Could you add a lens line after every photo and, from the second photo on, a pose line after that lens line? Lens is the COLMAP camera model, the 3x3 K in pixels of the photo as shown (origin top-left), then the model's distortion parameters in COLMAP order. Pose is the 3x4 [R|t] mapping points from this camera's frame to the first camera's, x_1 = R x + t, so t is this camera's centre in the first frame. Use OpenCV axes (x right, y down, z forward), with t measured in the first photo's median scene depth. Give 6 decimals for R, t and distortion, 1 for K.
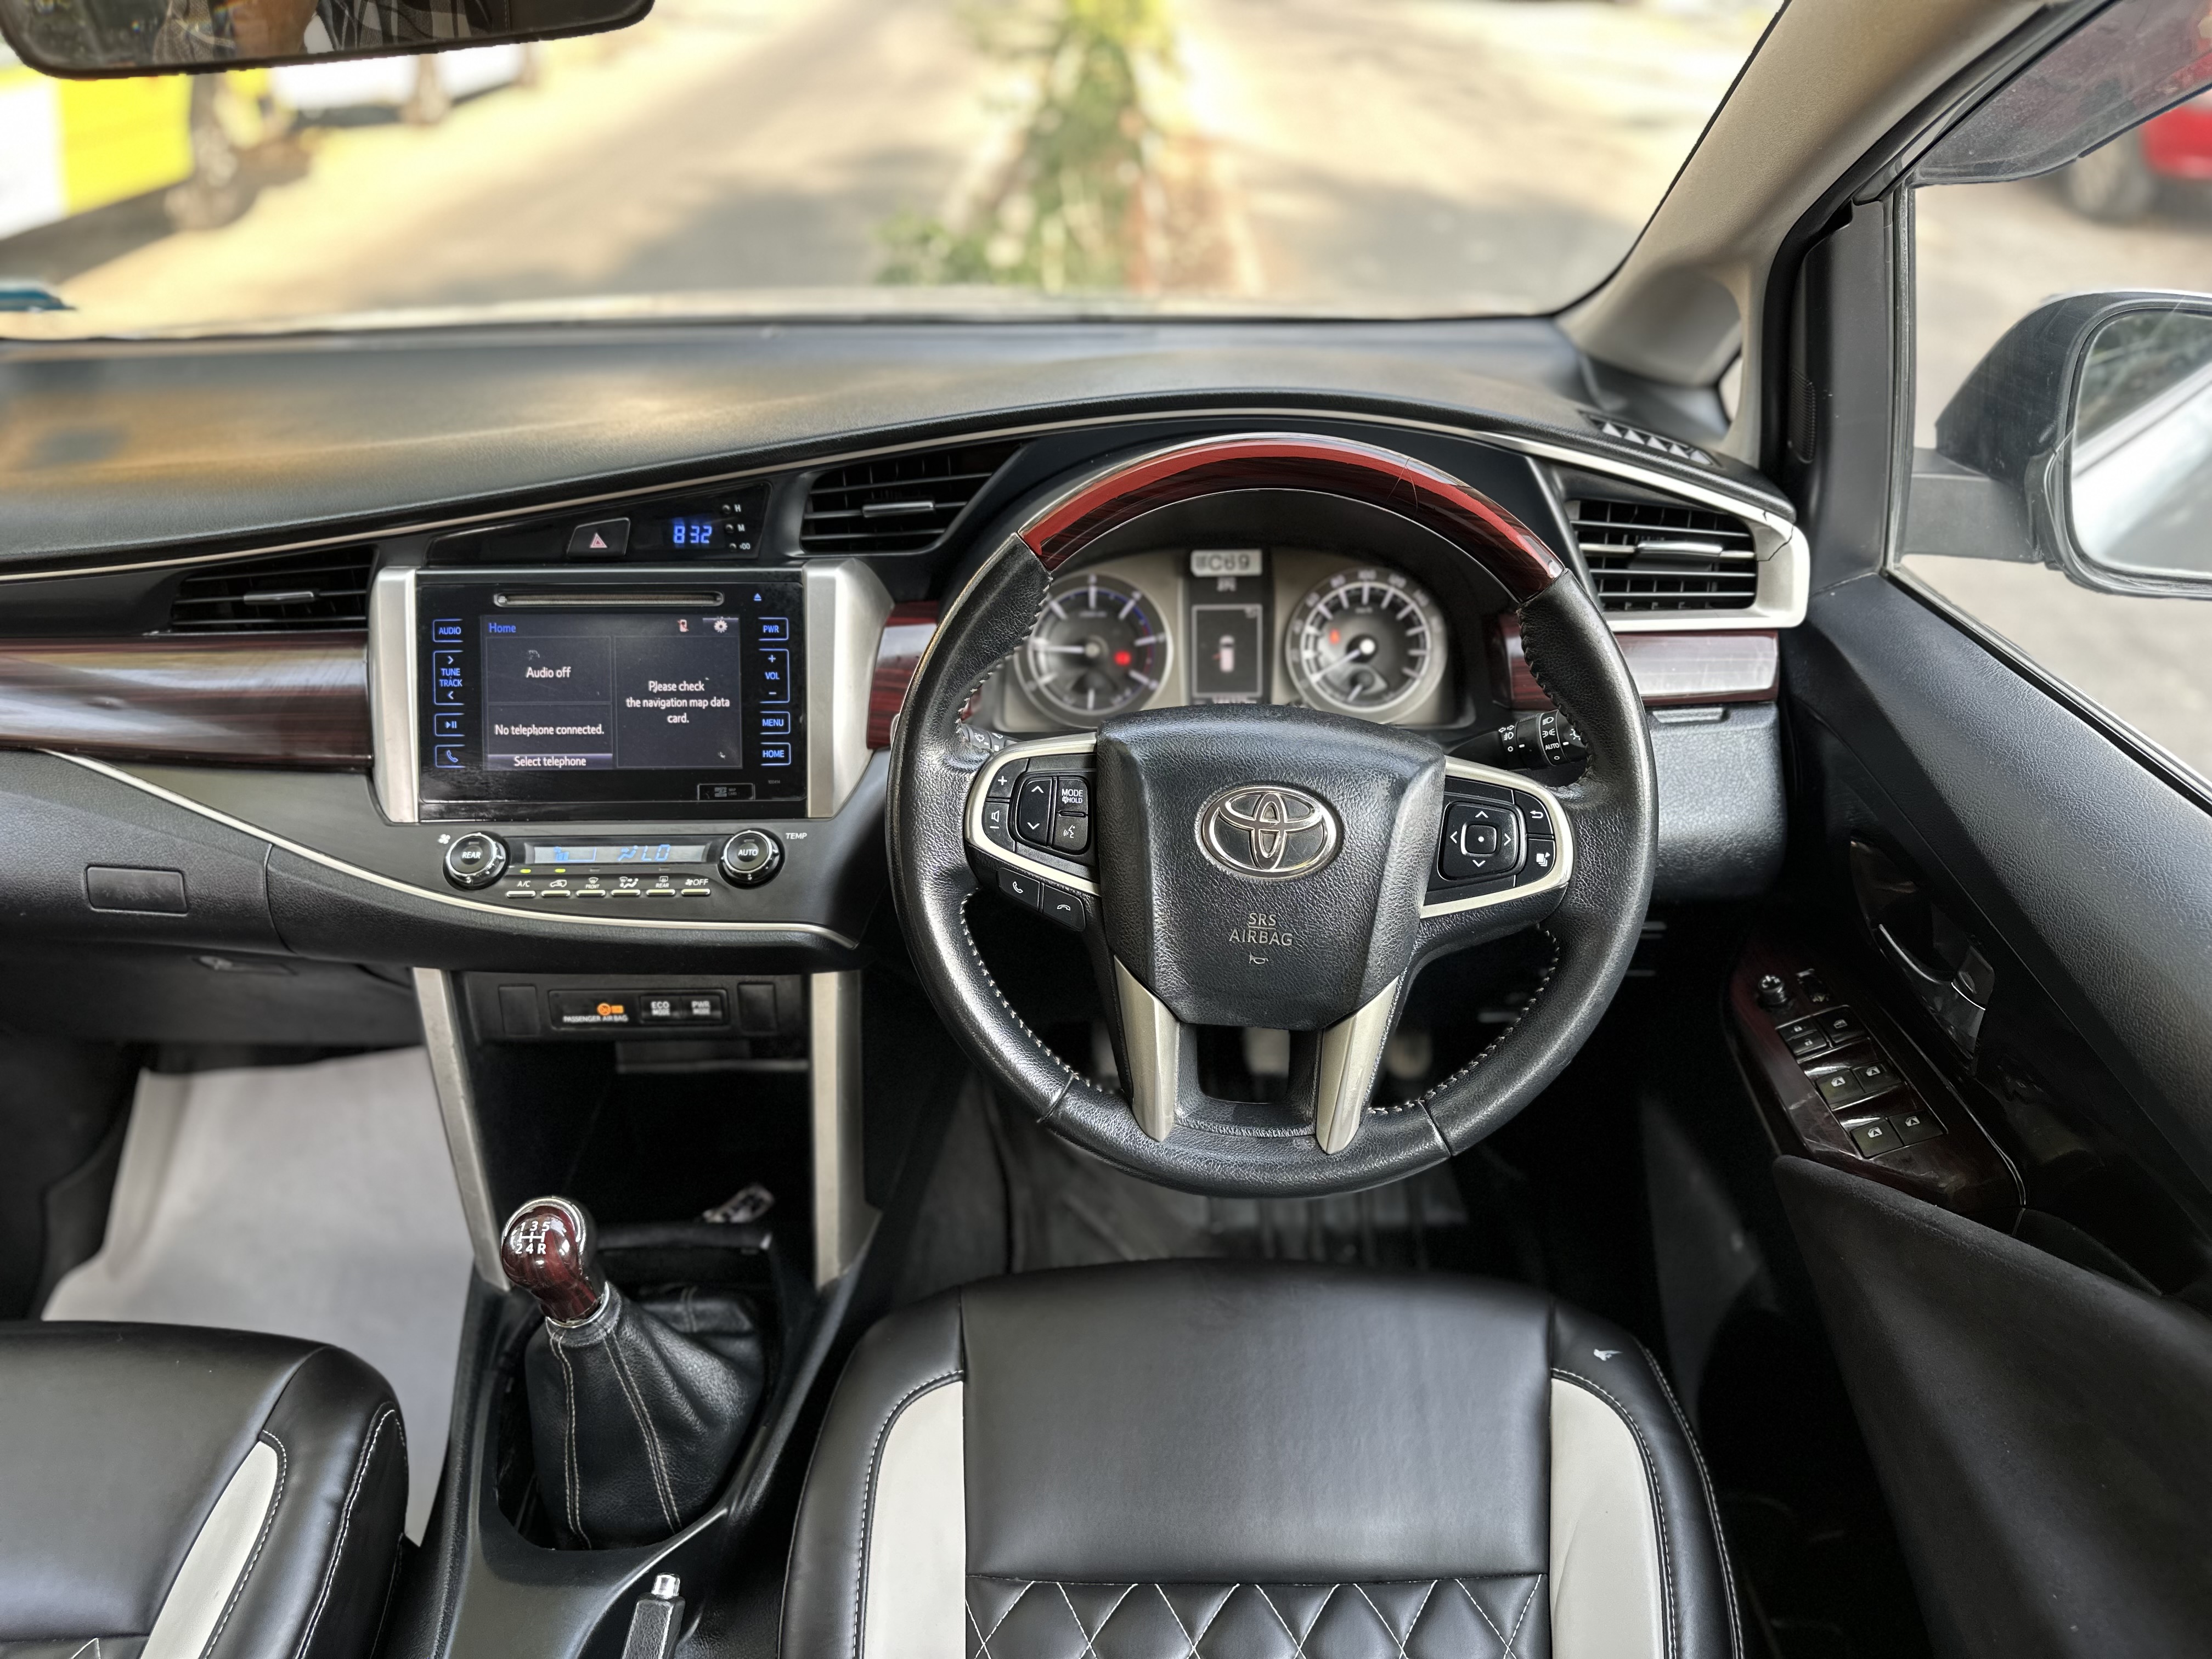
lens RADIAL K [[1580.9, 0, 1106.0], [0, 1580.9, 829.5], [0, 0, 1]] dist [0.165089, -0.299057]
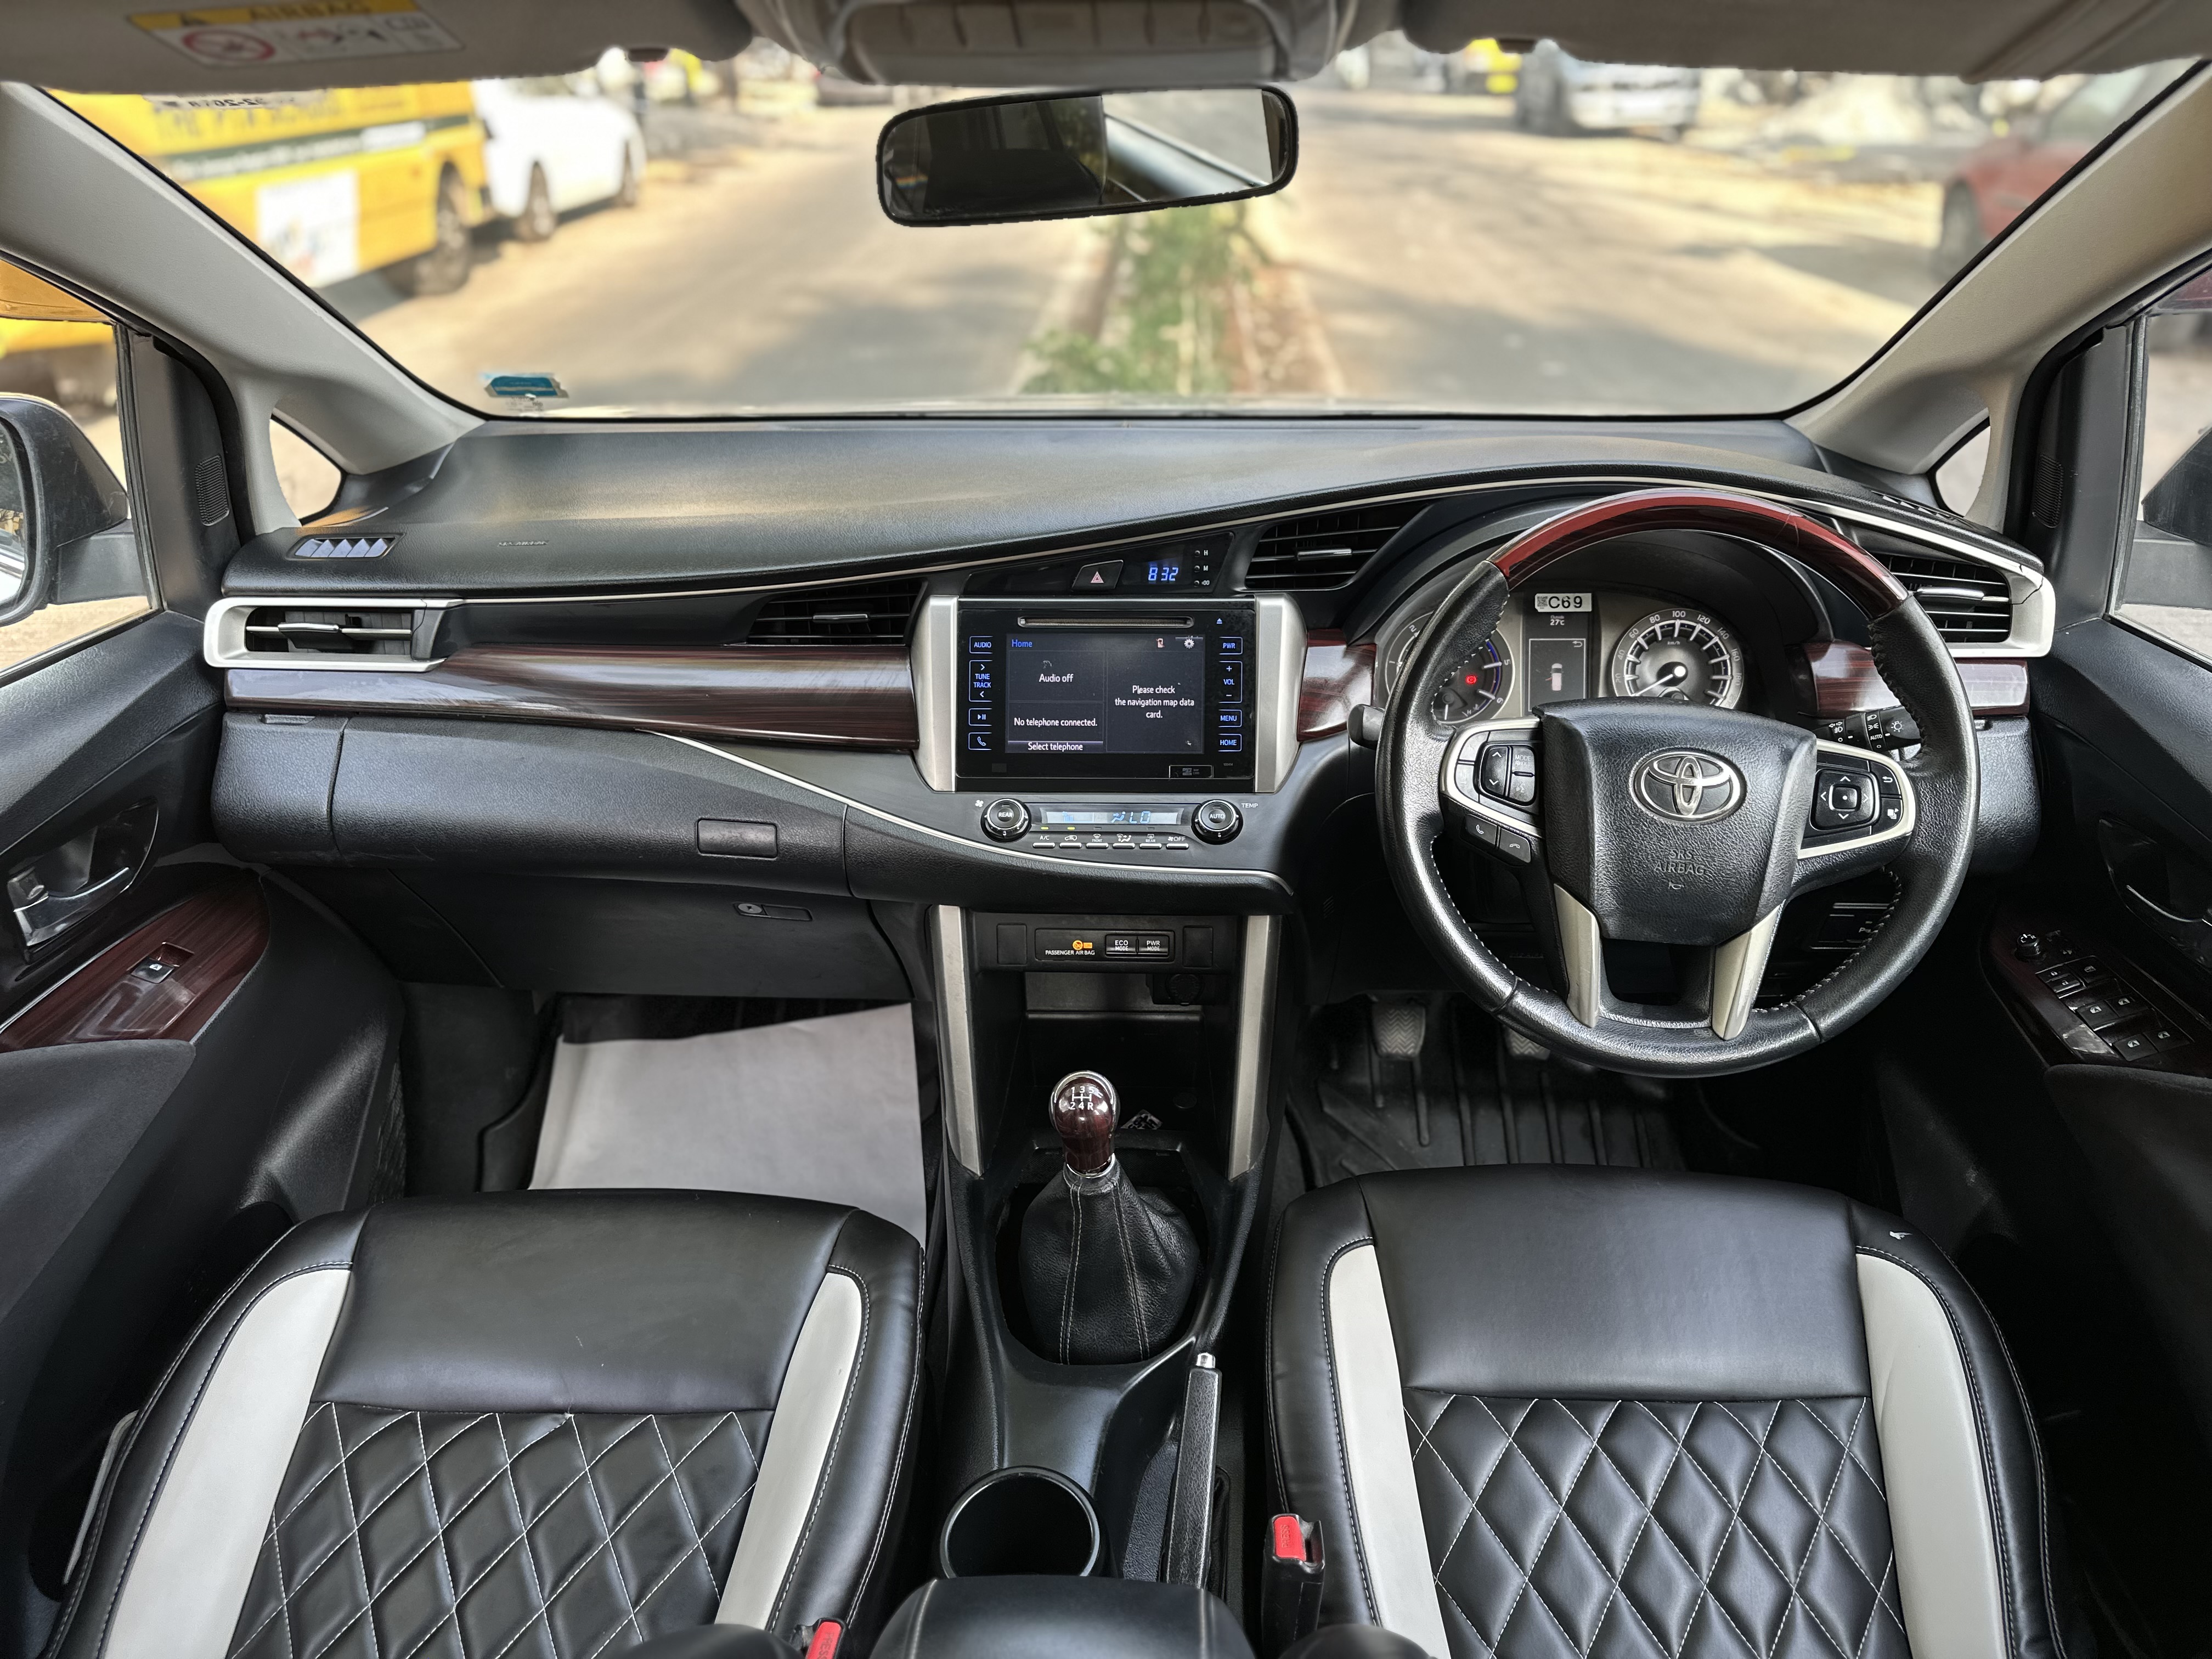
lens RADIAL K [[1580.9, 0, 1106.0], [0, 1580.9, 829.5], [0, 0, 1]] dist [0.165089, -0.299057]
pose [[0.999688, 0.018159, -0.017150, -0.282680], [-0.019204, 0.997839, -0.062839, 0.103675], [0.015971, 0.063149, 0.997876, -0.265748]]
